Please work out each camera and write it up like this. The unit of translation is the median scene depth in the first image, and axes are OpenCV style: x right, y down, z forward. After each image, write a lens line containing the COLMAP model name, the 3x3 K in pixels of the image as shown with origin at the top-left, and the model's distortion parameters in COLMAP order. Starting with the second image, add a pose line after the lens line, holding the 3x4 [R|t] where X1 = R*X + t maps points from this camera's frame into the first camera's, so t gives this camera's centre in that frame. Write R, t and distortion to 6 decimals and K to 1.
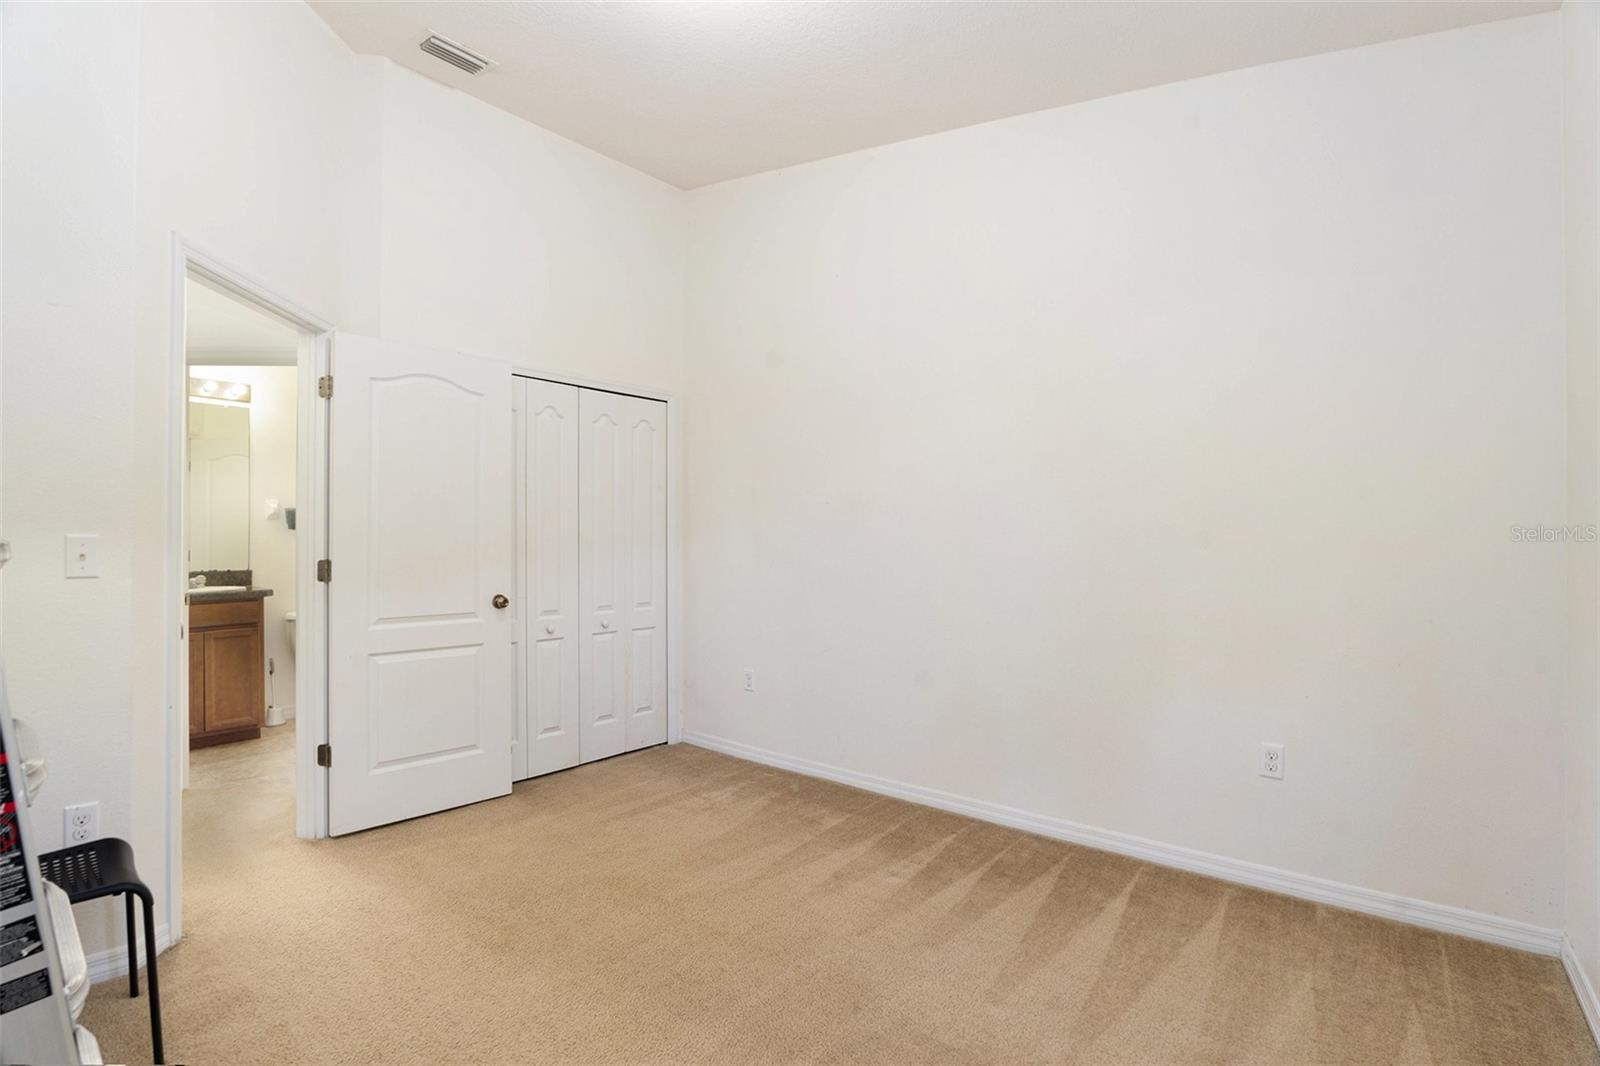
lens RADIAL K [[730.3, 0, 791.7], [0, 730.3, 529.9], [0, 0, 1]] dist [-0.046722, 0.006344]
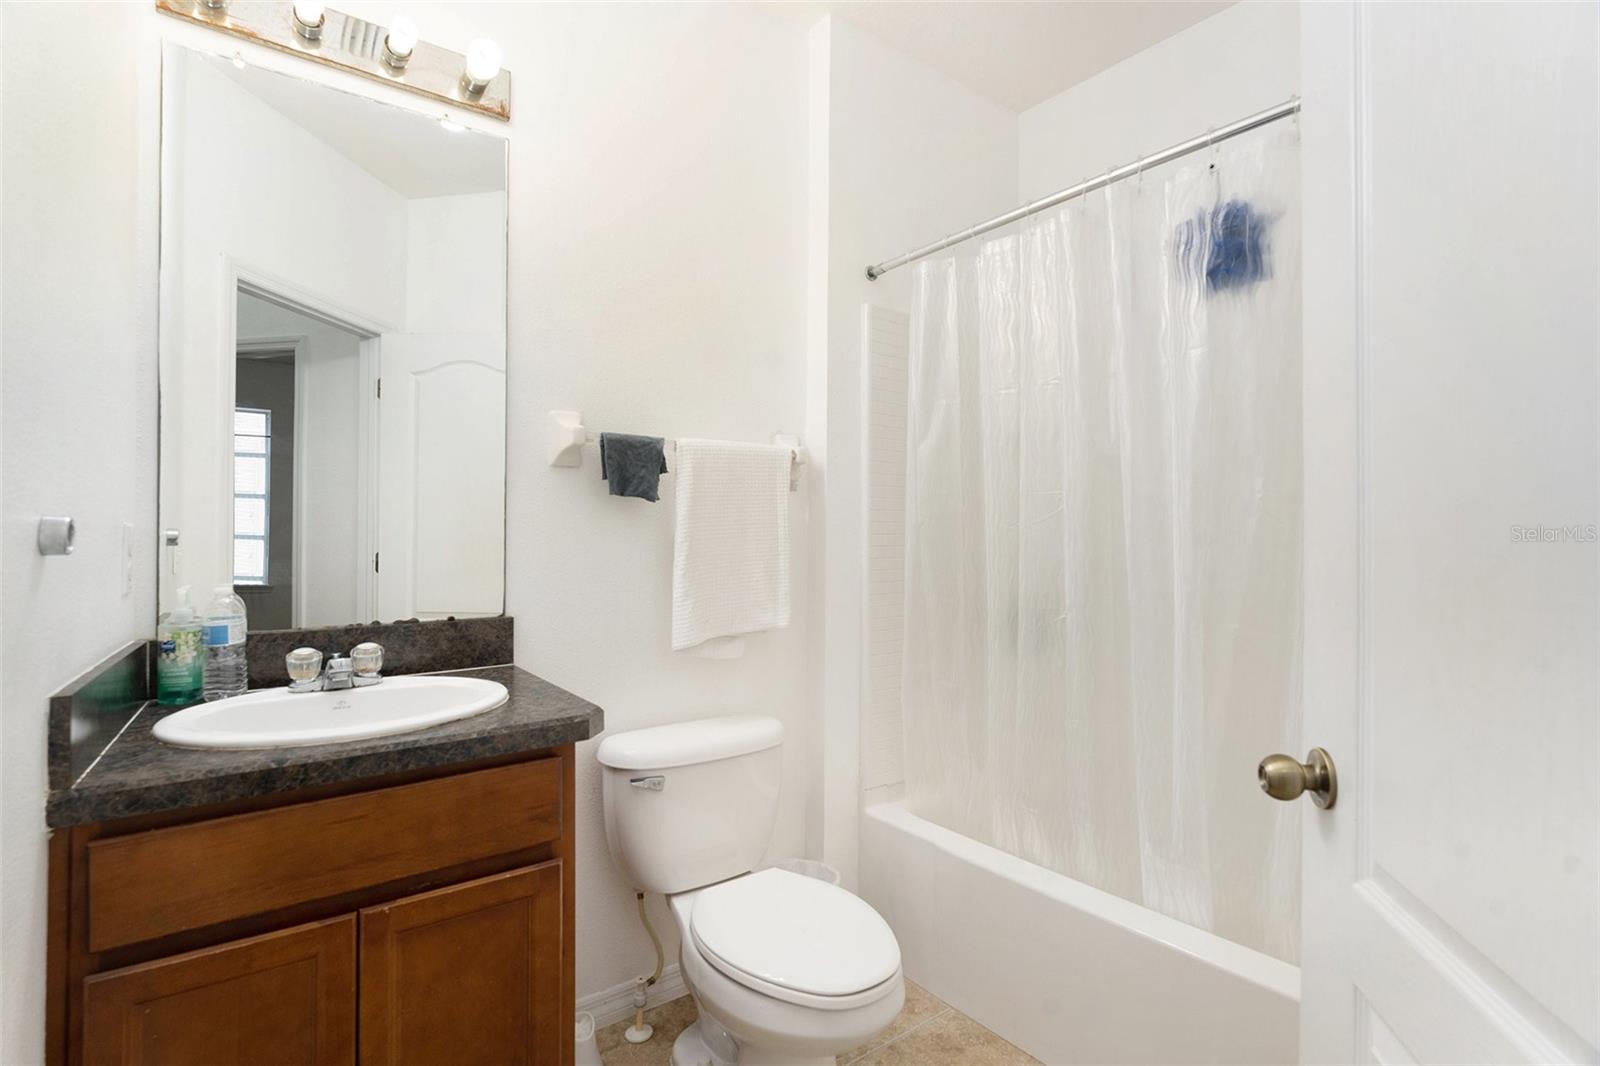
lens RADIAL K [[730.3, 0, 806.5], [0, 730.3, 526.0], [0, 0, 1]] dist [-0.046722, 0.006344]
pose [[0.978228, -0.003416, -0.207505, -0.601462], [0.003077, 0.999993, -0.001954, 0.016402], [0.207510, 0.001273, 0.978232, 0.757213]]
